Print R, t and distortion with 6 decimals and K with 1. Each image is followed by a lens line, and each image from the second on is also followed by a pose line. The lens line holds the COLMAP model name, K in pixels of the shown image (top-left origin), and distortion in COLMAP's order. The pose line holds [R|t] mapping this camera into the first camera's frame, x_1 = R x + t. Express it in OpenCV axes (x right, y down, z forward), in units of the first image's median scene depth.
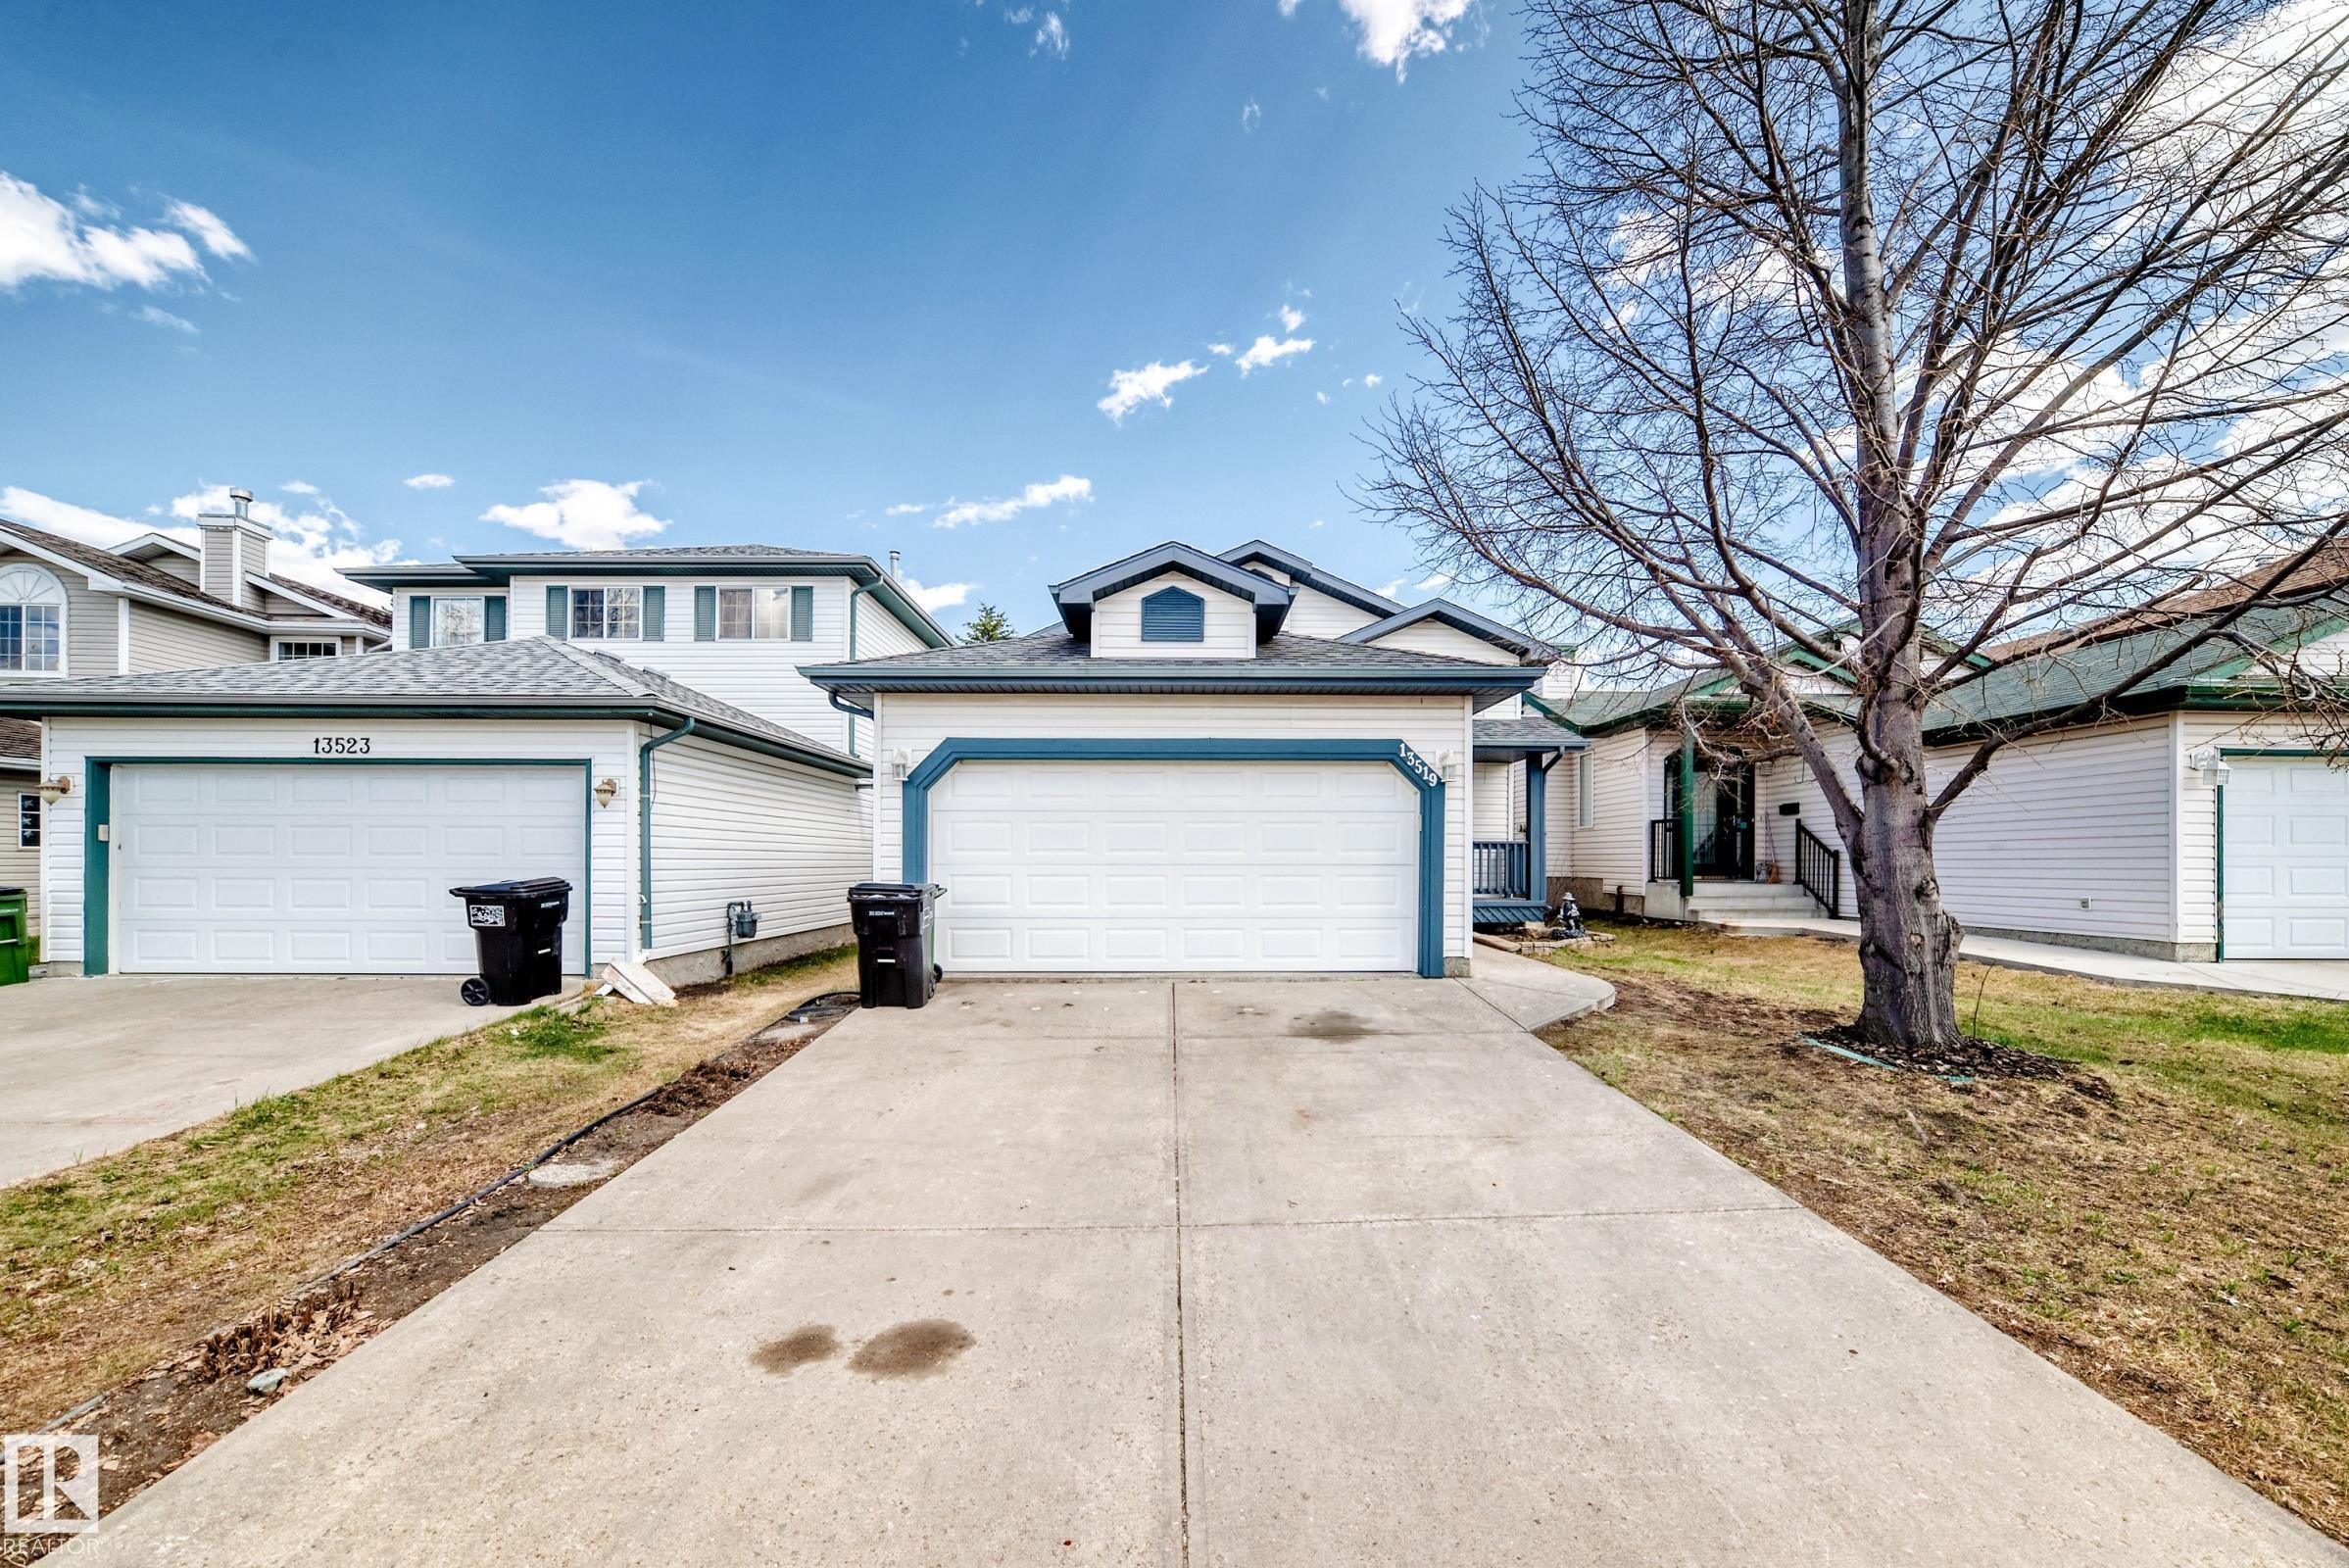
lens RADIAL K [[861.0, 0, 1163.5], [0, 861.0, 825.5], [0, 0, 1]] dist [-0.024120, 0.007467]
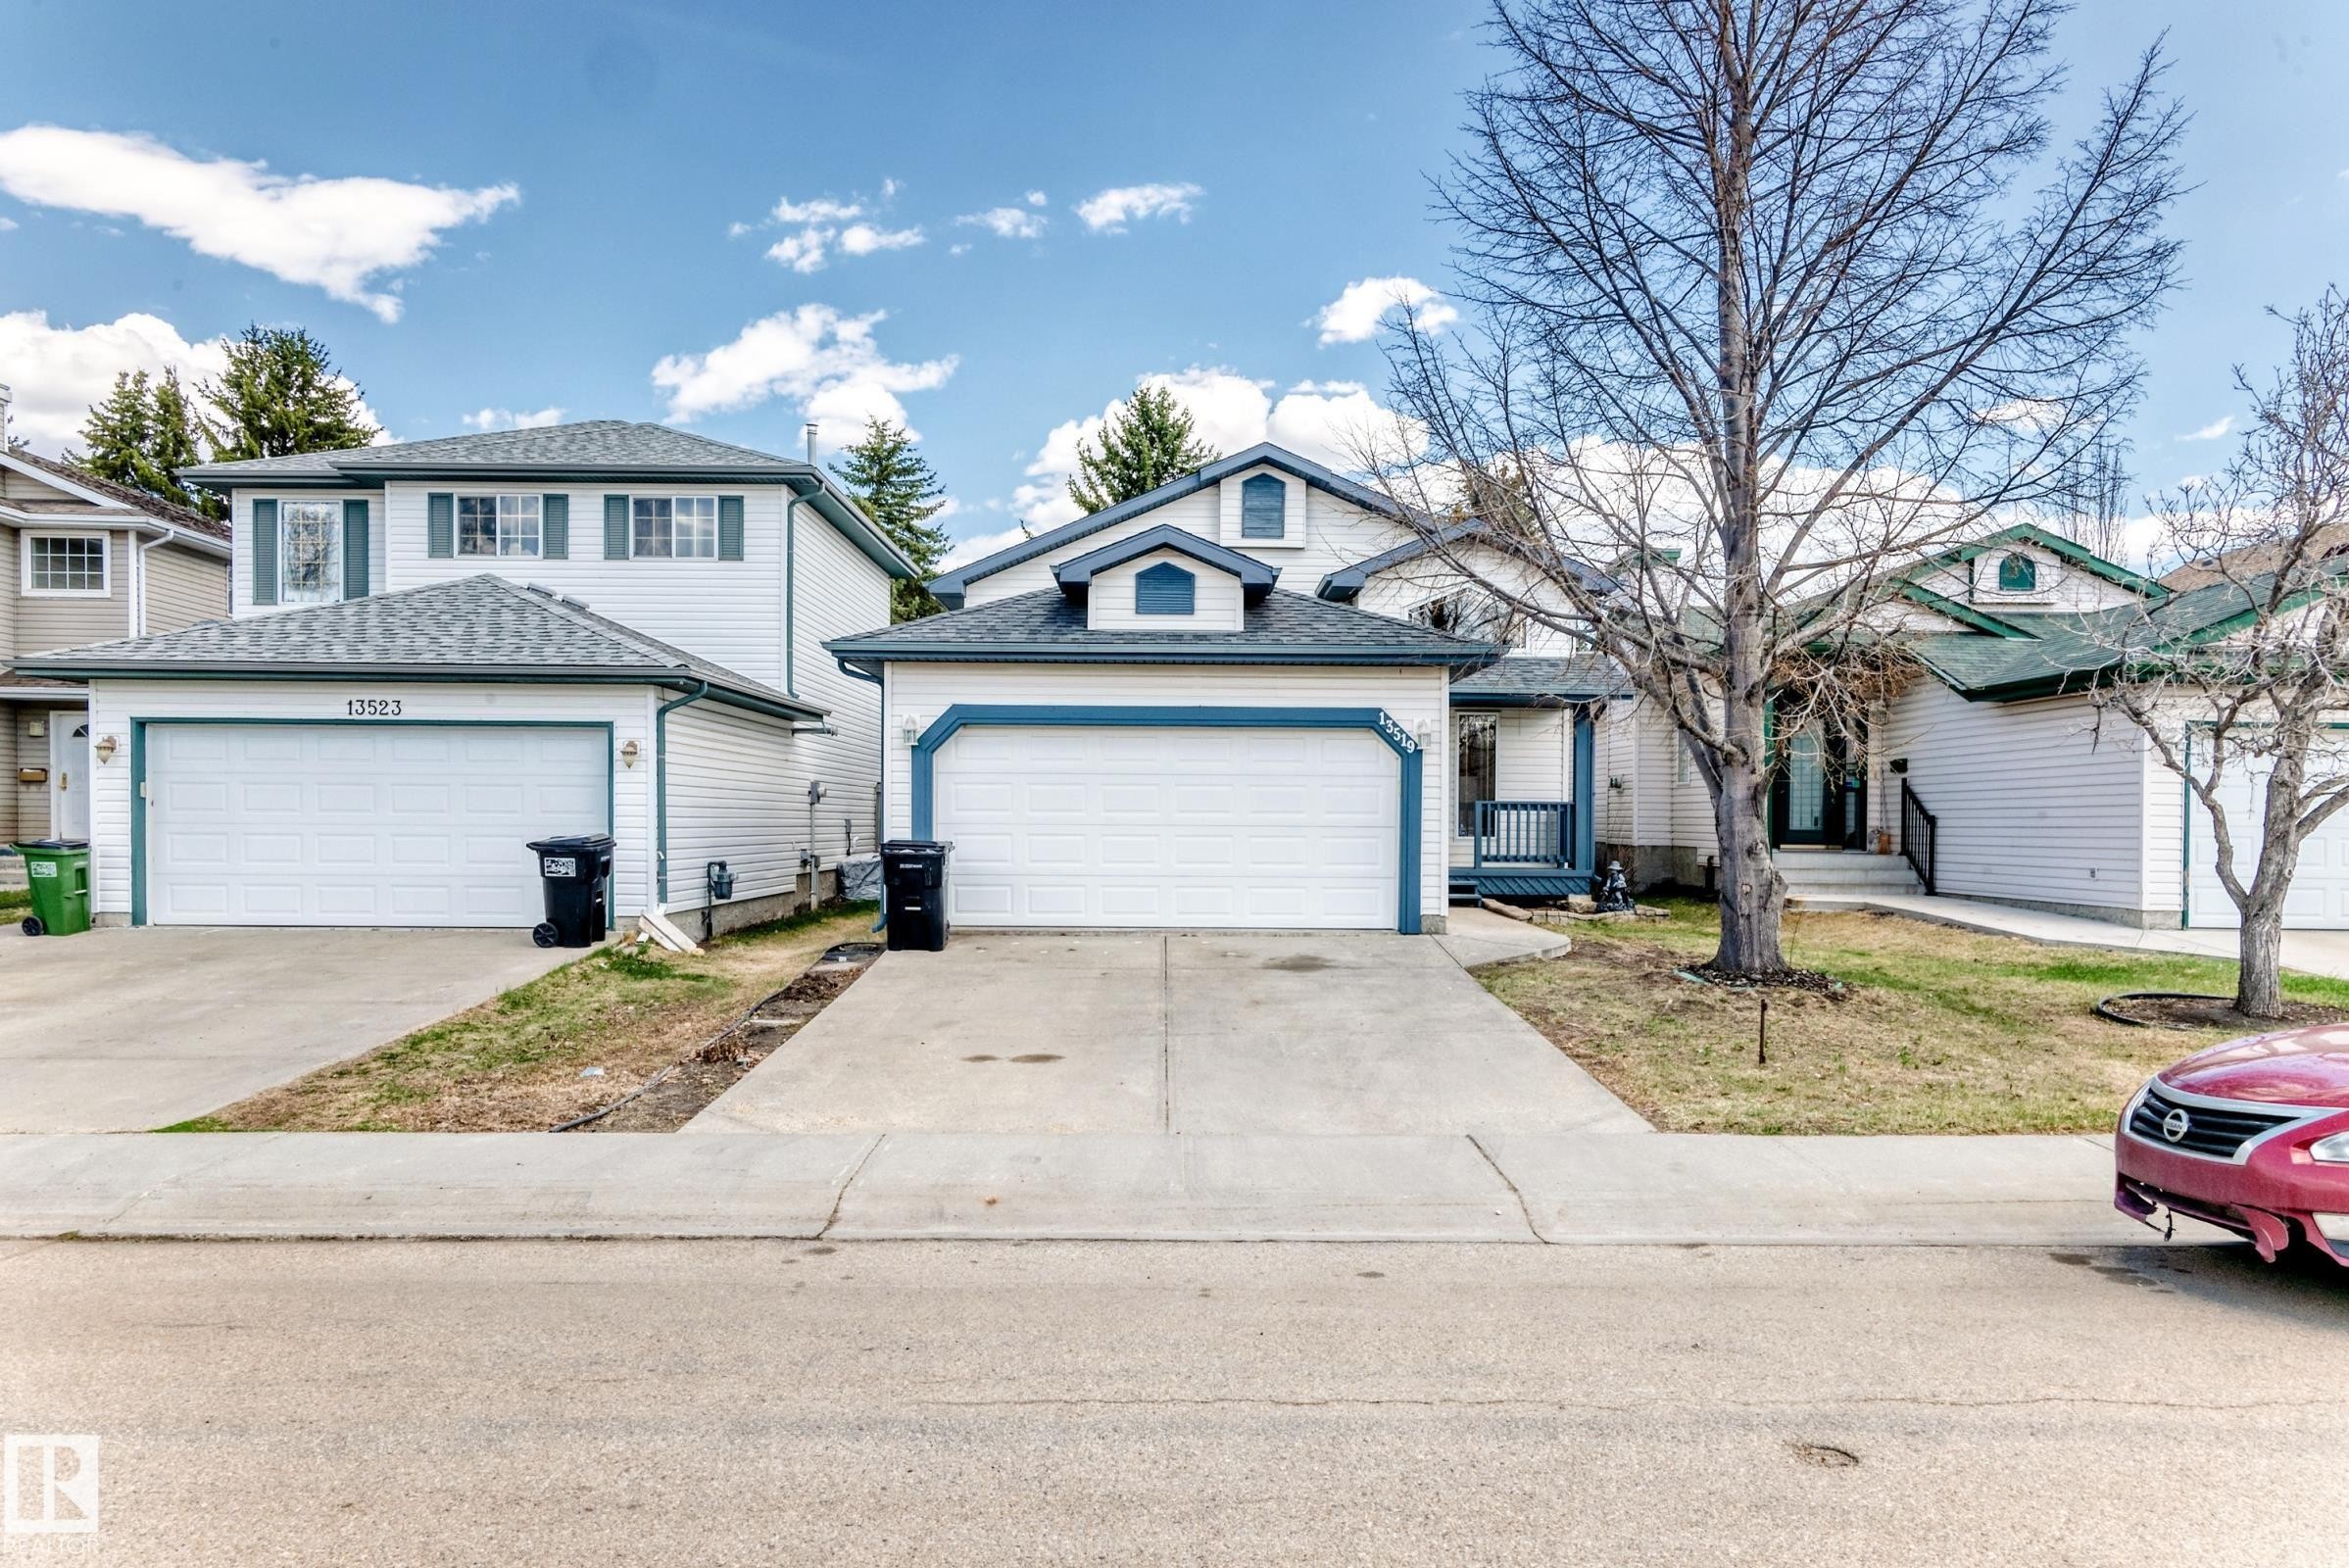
lens RADIAL K [[1546.4, 0, 1087.6], [0, 1546.4, 721.4], [0, 0, 1]] dist [0.006799, 0.003064]
pose [[0.999176, 0.004340, -0.040342, -0.007365], [-0.005253, 0.999732, -0.022547, -0.039271], [0.040234, 0.022741, 0.998931, -0.906445]]
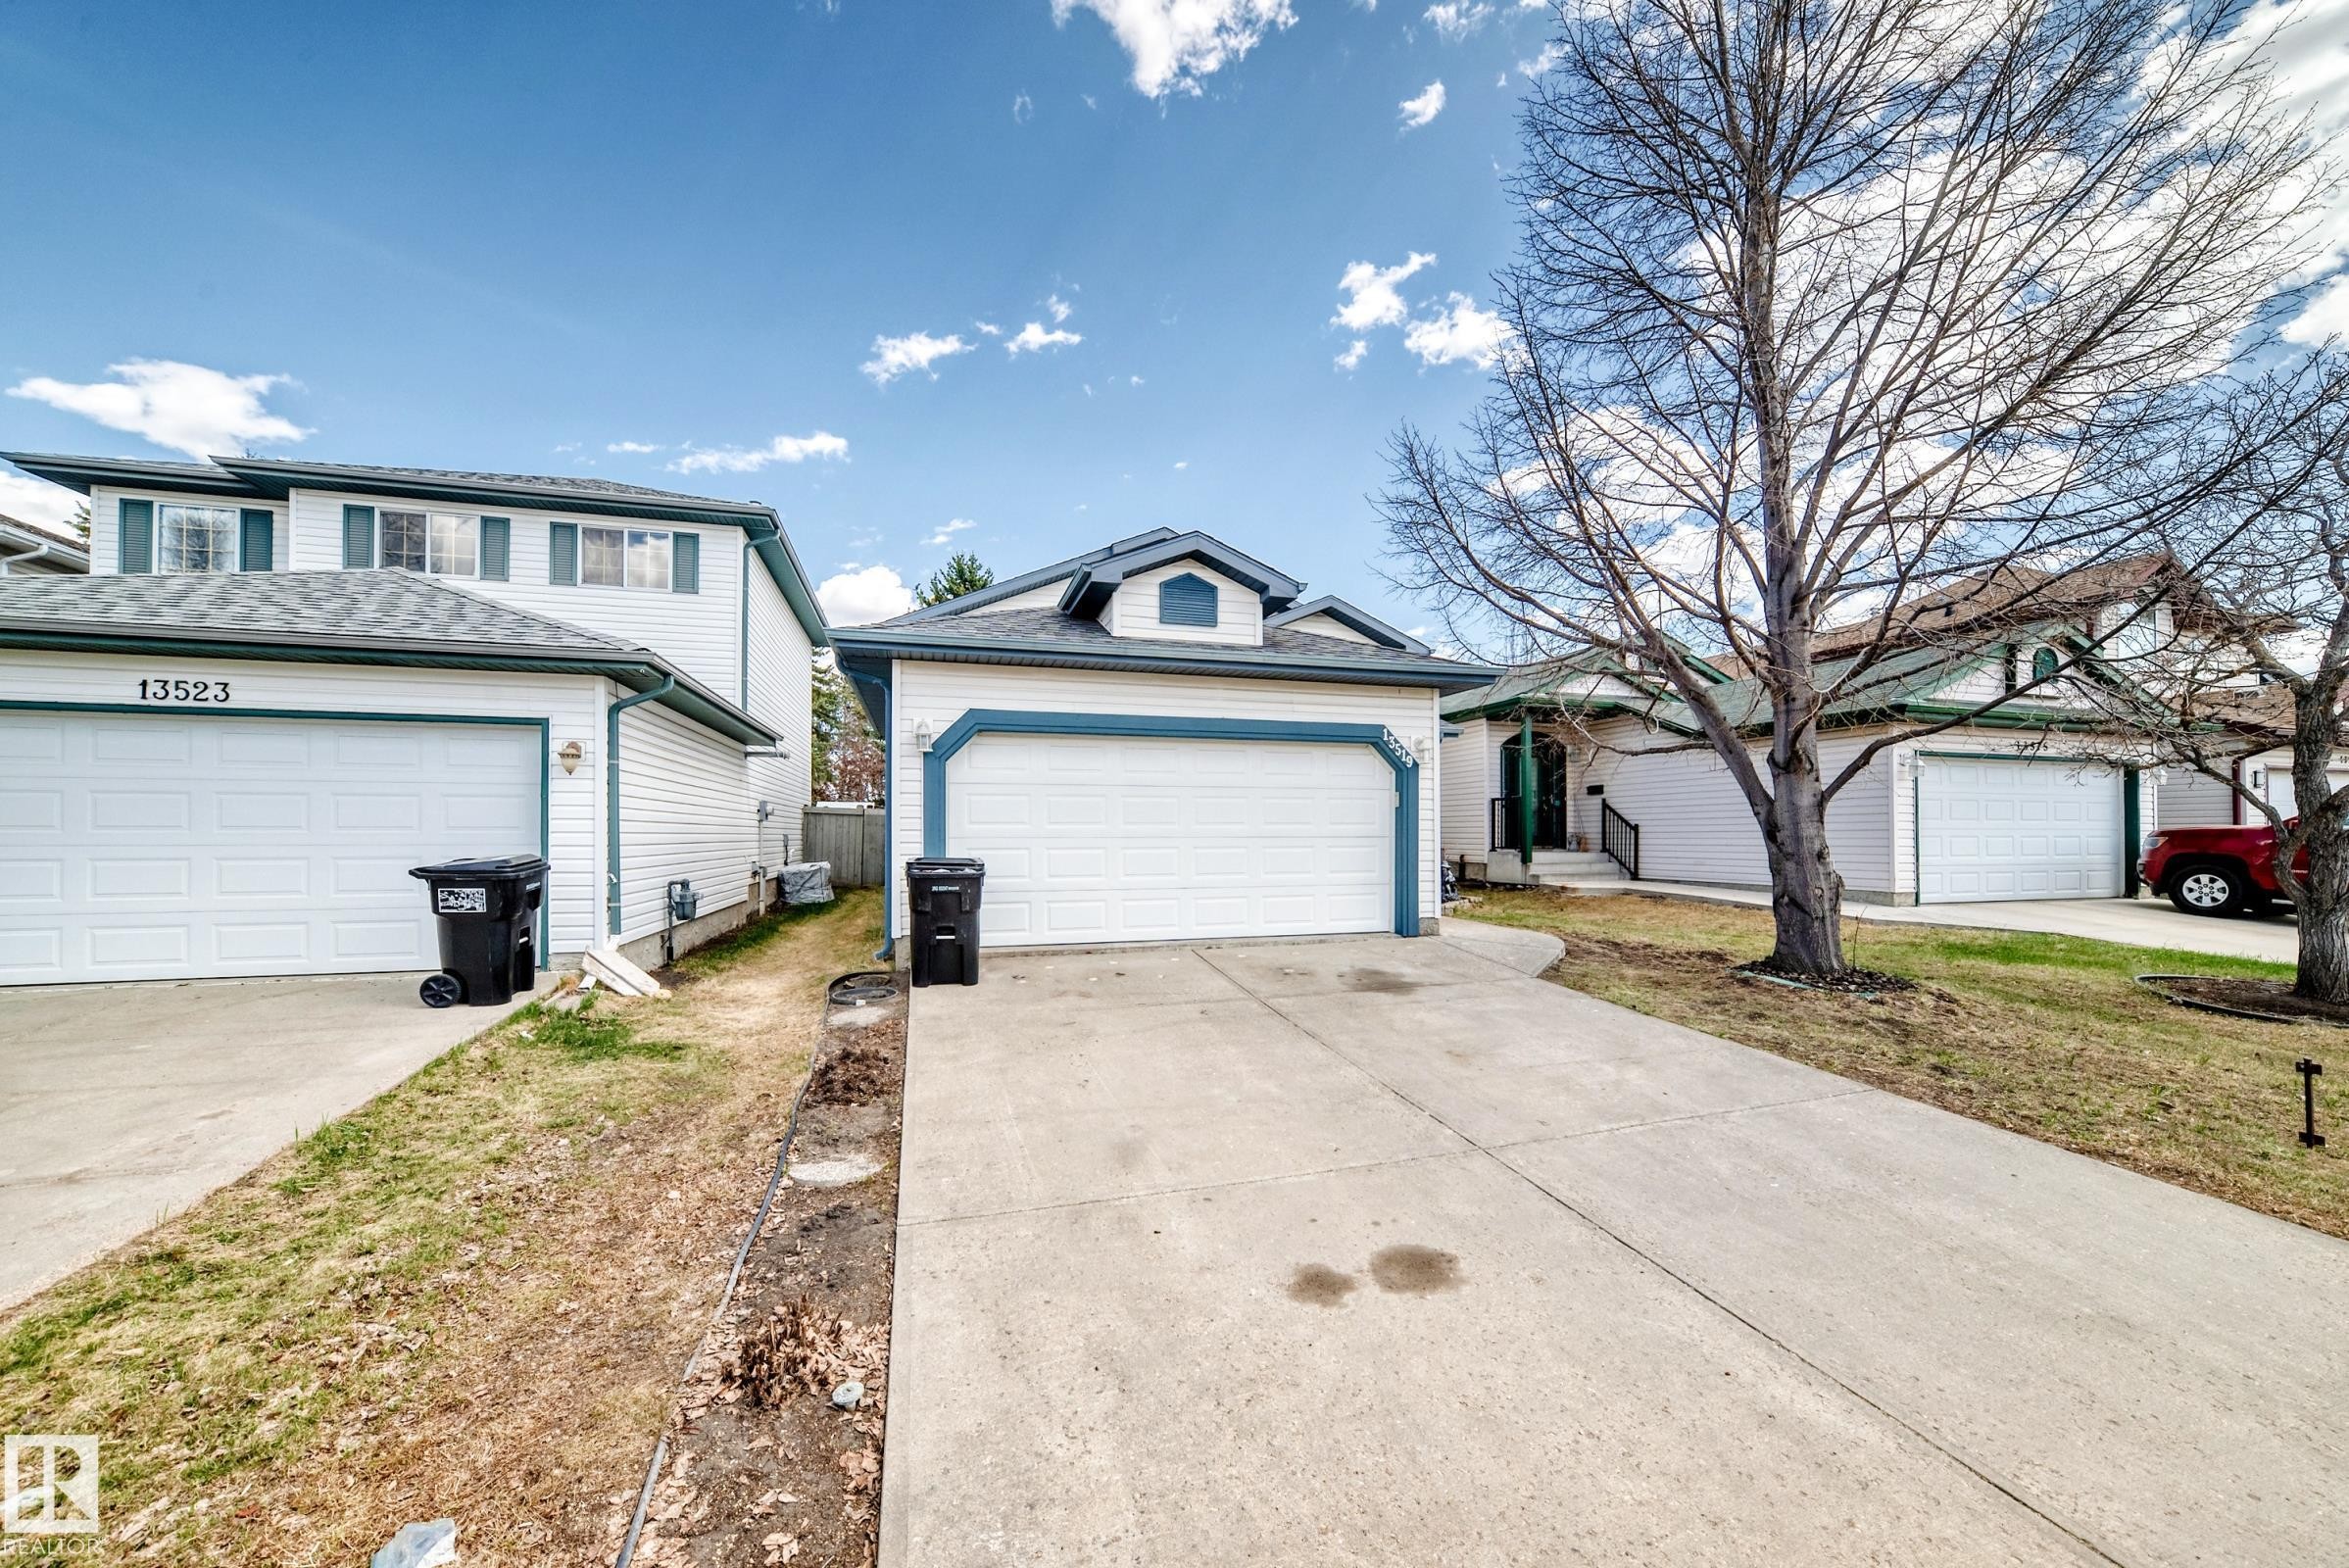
lens RADIAL K [[853.9, 0, 1153.6], [0, 853.9, 788.3], [0, 0, 1]] dist [-0.032372, 0.011596]
pose [[0.964684, 0.012098, 0.263134, -0.304402], [-0.008764, 0.999866, -0.013841, 0.000002], [-0.263266, 0.011046, 0.964660, 0.004144]]
